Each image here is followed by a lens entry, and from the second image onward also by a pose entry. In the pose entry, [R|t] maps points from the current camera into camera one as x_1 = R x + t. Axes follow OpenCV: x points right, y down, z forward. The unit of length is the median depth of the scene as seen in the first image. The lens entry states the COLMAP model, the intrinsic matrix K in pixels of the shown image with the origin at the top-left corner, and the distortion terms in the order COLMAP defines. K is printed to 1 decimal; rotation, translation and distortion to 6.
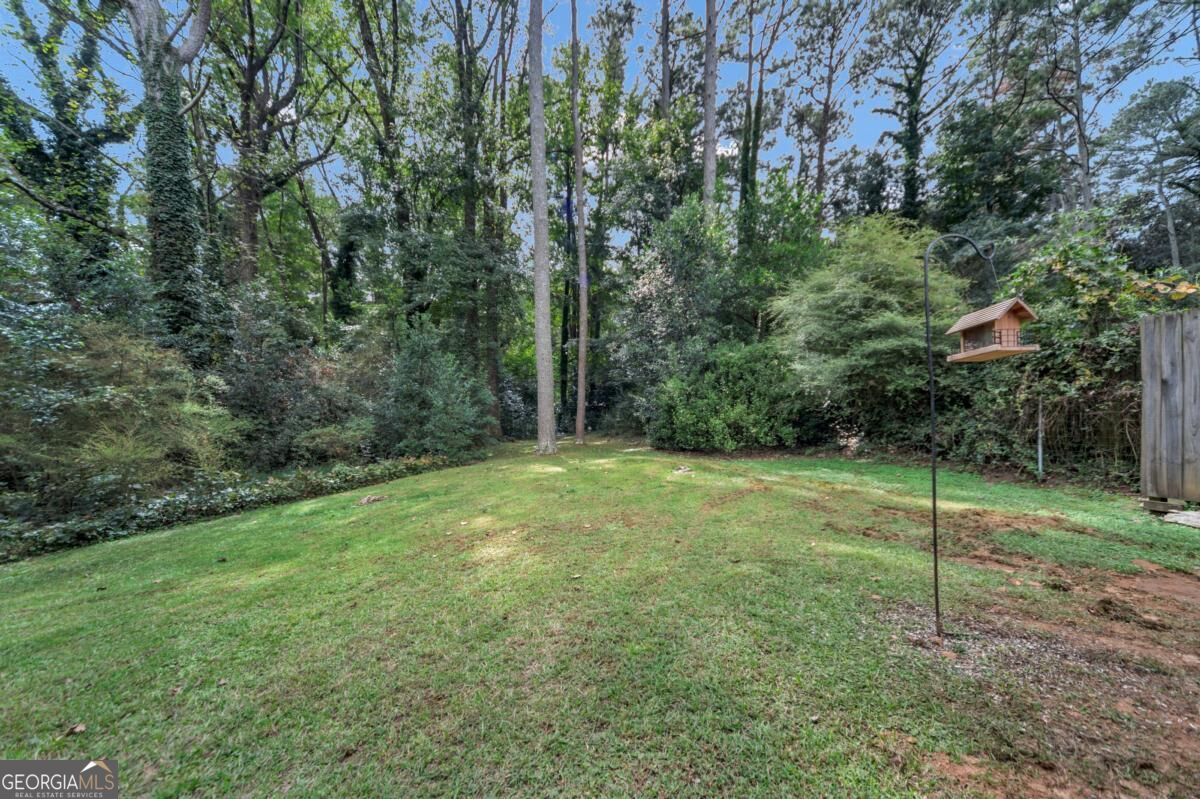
lens RADIAL K [[436.4, 0, 602.1], [0, 436.4, 405.7], [0, 0, 1]] dist [0.001285, 0.000082]
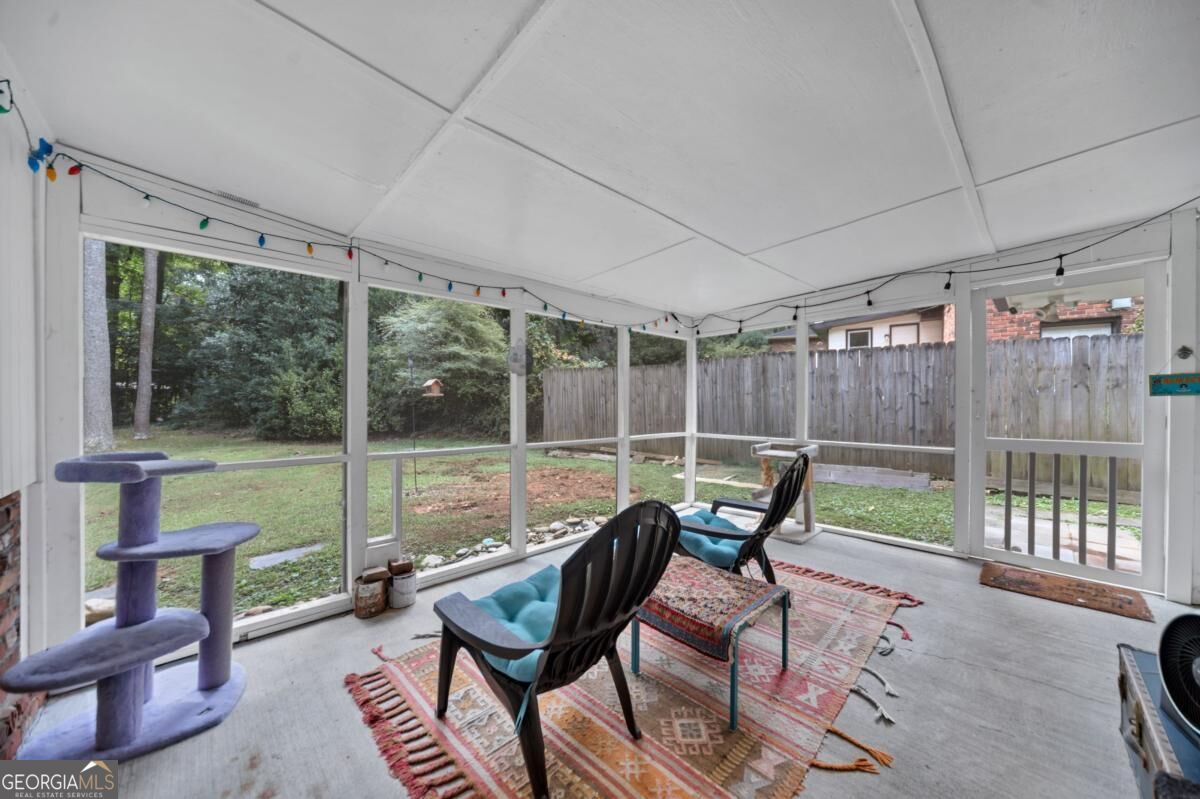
lens RADIAL K [[436.4, 0, 602.1], [0, 436.4, 405.7], [0, 0, 1]] dist [0.001285, 0.000082]
pose [[0.692522, -0.004732, 0.721382, -0.087564], [-0.024753, 0.999234, 0.030318, -0.037568], [-0.720972, -0.038852, 0.691874, -0.337429]]
